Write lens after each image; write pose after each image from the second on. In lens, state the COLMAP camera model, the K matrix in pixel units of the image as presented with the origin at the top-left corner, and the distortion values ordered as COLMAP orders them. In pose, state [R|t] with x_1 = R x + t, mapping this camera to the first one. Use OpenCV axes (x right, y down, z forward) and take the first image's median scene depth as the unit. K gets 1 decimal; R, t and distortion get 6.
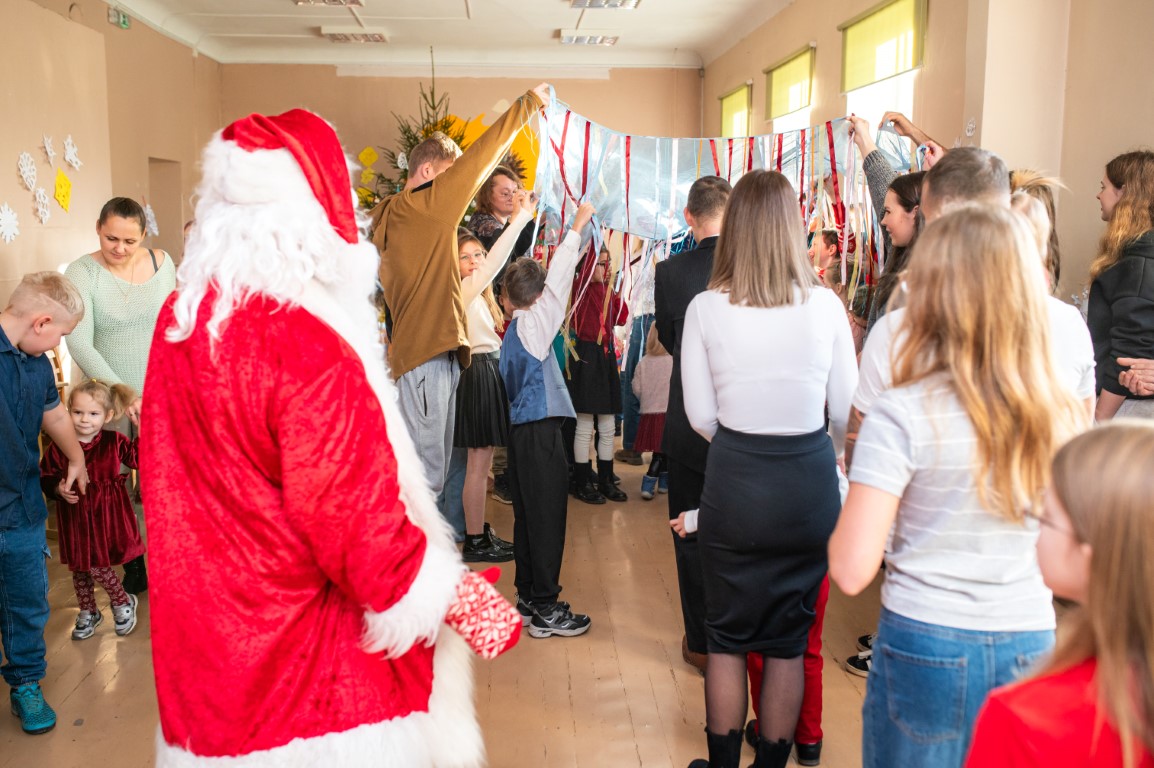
lens RADIAL K [[1151.3, 0, 577.0], [0, 1151.3, 384.0], [0, 0, 1]] dist [-0.011295, 0.022919]
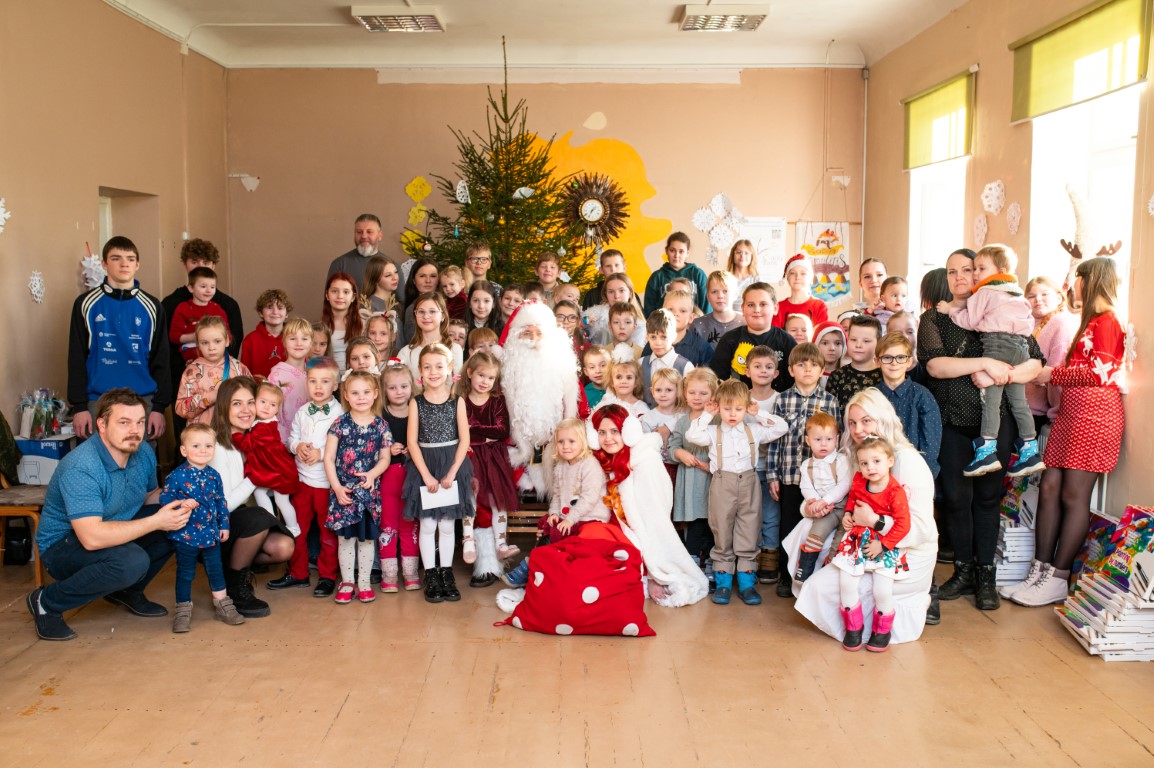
lens RADIAL K [[1158.5, 0, 578.1], [0, 1158.5, 387.3], [0, 0, 1]] dist [-0.003966, 0.002915]
pose [[0.998361, 0.001265, -0.057214, -0.037068], [-0.003441, 0.999273, -0.037963, -0.043509], [0.057125, 0.038098, 0.997640, 0.278856]]
